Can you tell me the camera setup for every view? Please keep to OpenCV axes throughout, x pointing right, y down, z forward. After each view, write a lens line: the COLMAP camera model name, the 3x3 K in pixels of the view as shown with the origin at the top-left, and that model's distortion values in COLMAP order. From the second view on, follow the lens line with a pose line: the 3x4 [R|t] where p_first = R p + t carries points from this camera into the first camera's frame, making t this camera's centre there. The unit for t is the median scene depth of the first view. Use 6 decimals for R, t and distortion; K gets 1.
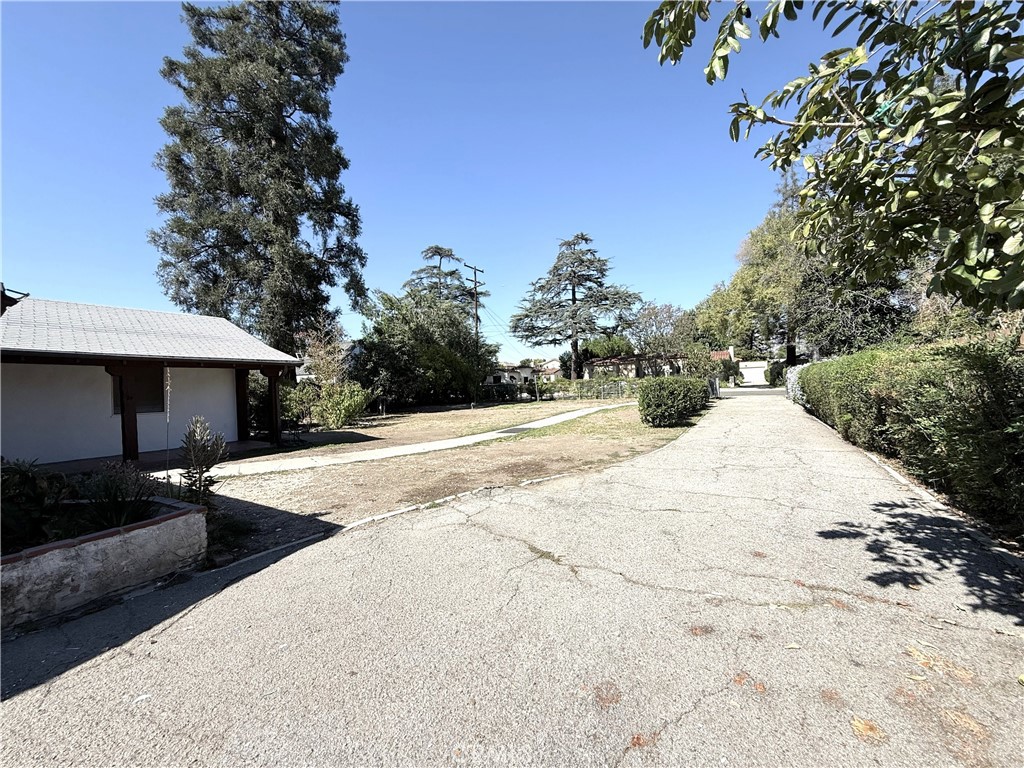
lens RADIAL K [[411.0, 0, 511.3], [0, 411.0, 384.5], [0, 0, 1]] dist [0.001621, 0.000281]
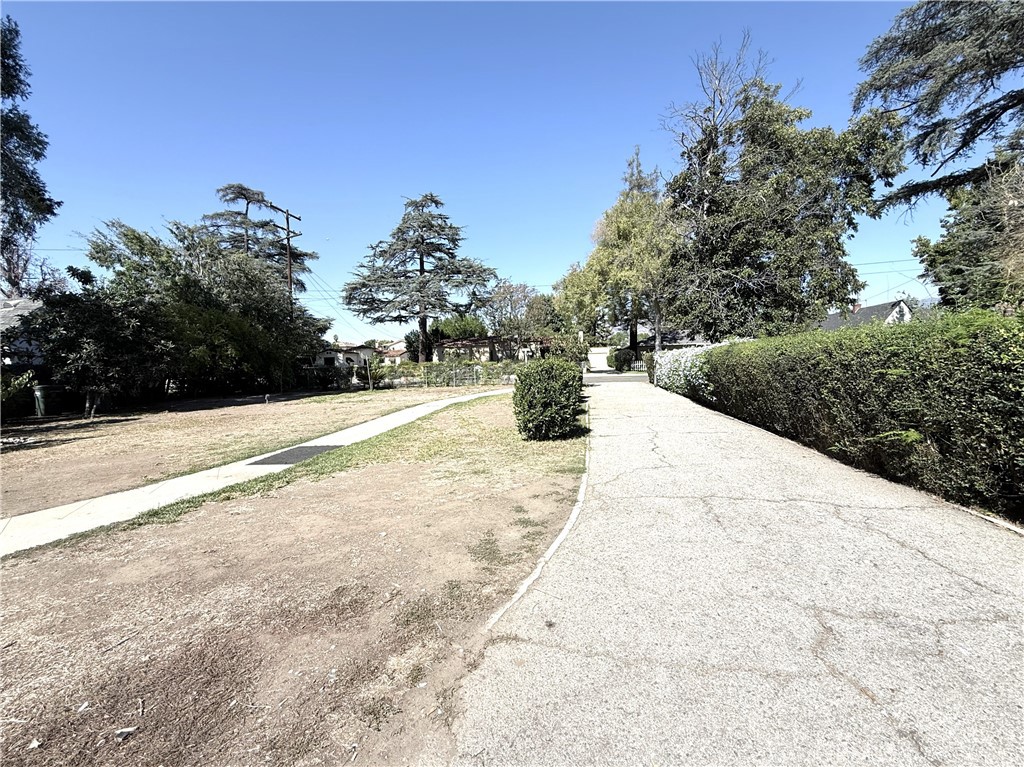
lens RADIAL K [[425.9, 0, 511.2], [0, 425.9, 379.1], [0, 0, 1]] dist [0.000688, -0.000156]
pose [[0.938473, -0.001132, 0.345350, 0.028311], [-0.007595, 0.999685, 0.023915, -0.000544], [-0.345269, -0.025066, 0.938169, 0.131805]]
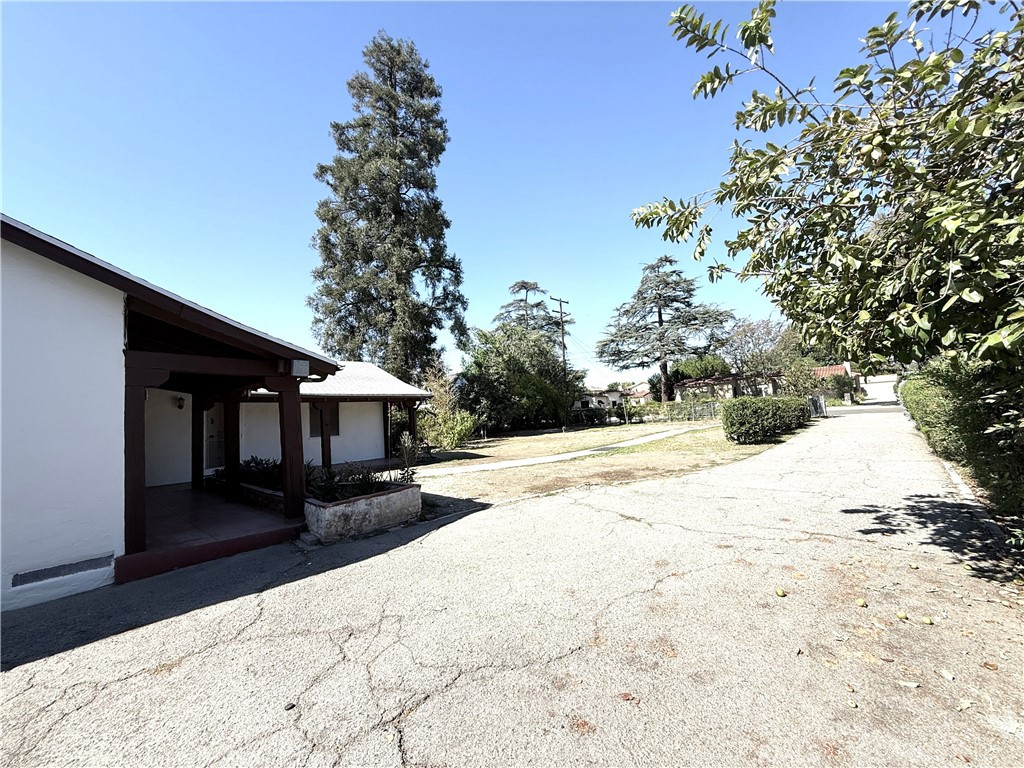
lens RADIAL K [[411.0, 0, 511.3], [0, 411.0, 384.5], [0, 0, 1]] dist [0.001621, 0.000281]
pose [[0.977546, -0.040061, -0.206879, -0.001341], [0.026938, 0.997465, -0.065869, 0.001093], [0.208993, 0.058818, 0.976147, -0.054700]]
